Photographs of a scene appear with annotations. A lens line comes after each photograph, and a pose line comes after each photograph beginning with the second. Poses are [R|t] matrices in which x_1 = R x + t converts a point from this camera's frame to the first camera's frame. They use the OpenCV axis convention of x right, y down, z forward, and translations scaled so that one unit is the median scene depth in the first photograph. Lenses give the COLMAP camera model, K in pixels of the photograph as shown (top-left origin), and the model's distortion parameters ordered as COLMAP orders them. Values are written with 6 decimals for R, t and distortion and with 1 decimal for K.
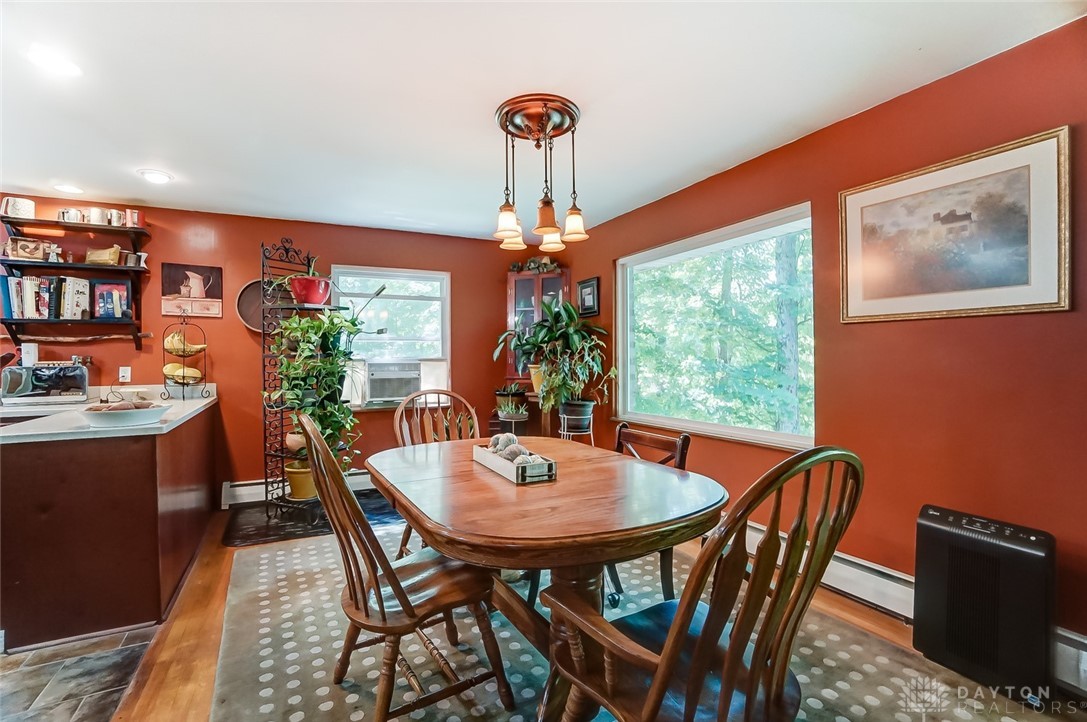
lens RADIAL K [[482.8, 0, 534.6], [0, 482.8, 358.7], [0, 0, 1]] dist [-0.061471, 0.021118]
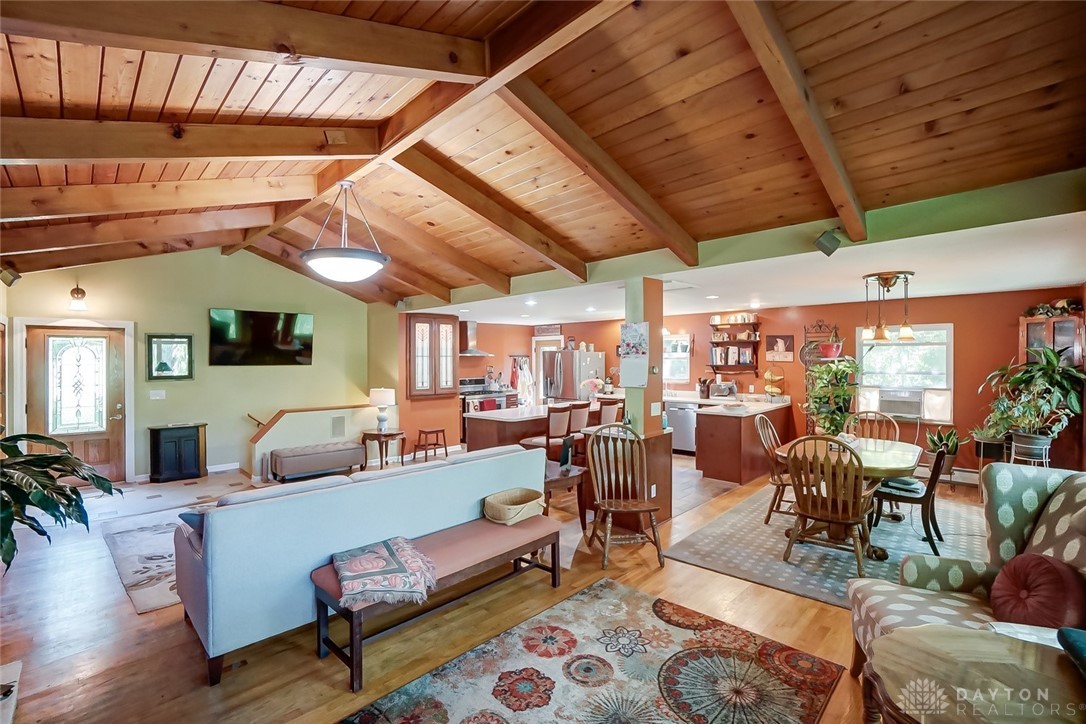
lens RADIAL K [[482.4, 0, 534.1], [0, 482.4, 359.7], [0, 0, 1]] dist [-0.061471, 0.021118]
pose [[0.301704, 0.009241, -0.953357, 0.949422], [-0.000374, 0.999954, 0.009574, -0.127118], [0.953402, -0.002532, 0.301693, -0.643483]]
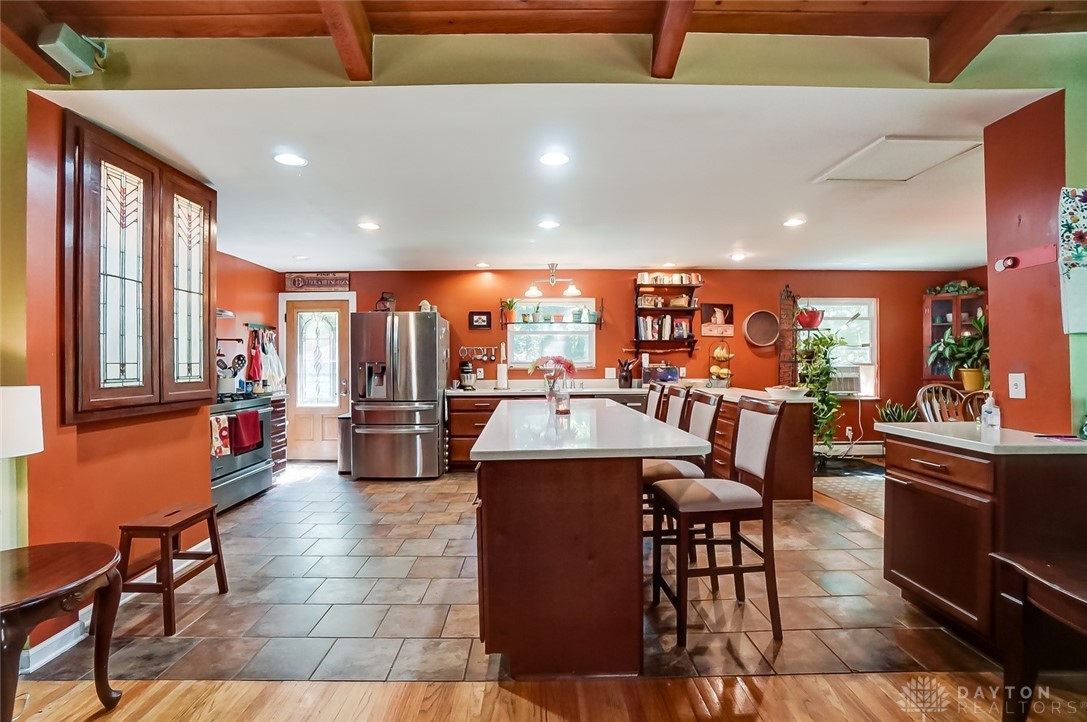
lens RADIAL K [[485.5, 0, 539.0], [0, 485.5, 364.6], [0, 0, 1]] dist [-0.063391, 0.021652]
pose [[0.893997, 0.006904, -0.448020, -0.593026], [-0.004865, 0.999972, 0.005702, -0.000549], [0.448047, -0.002918, 0.894005, -0.794506]]
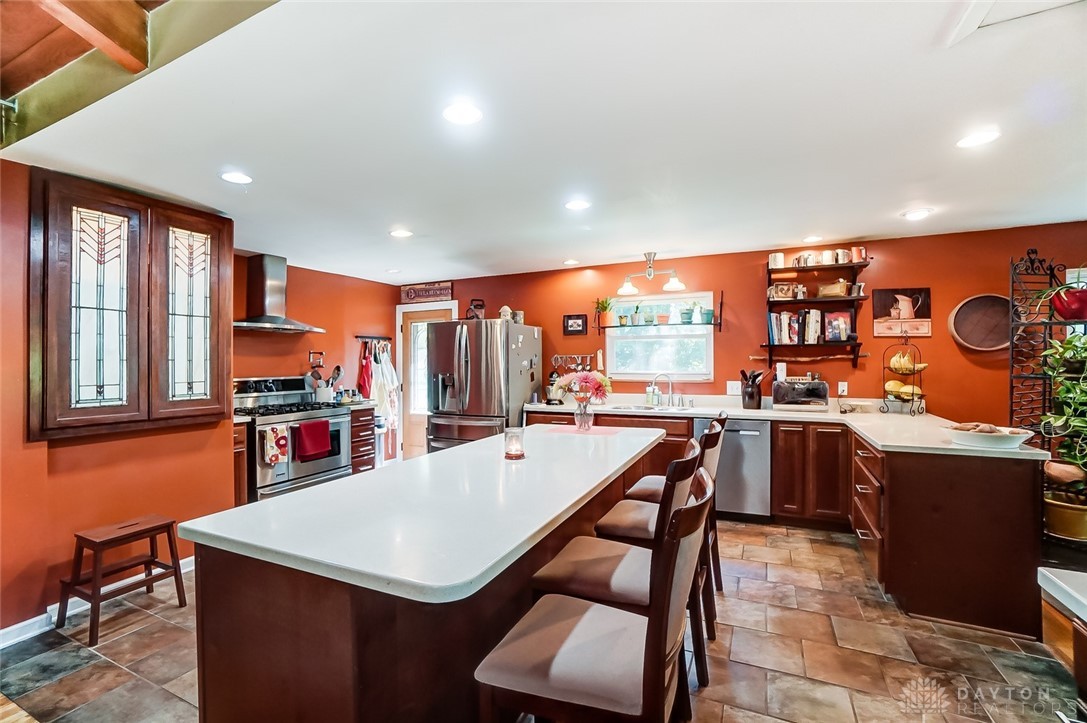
lens RADIAL K [[482.8, 0, 534.6], [0, 482.8, 359.2], [0, 0, 1]] dist [-0.061471, 0.021118]
pose [[0.597365, 0.000920, -0.801969, -0.410552], [-0.002271, 0.999997, -0.000545, -0.039459], [0.801966, 0.002146, 0.597365, -0.338412]]
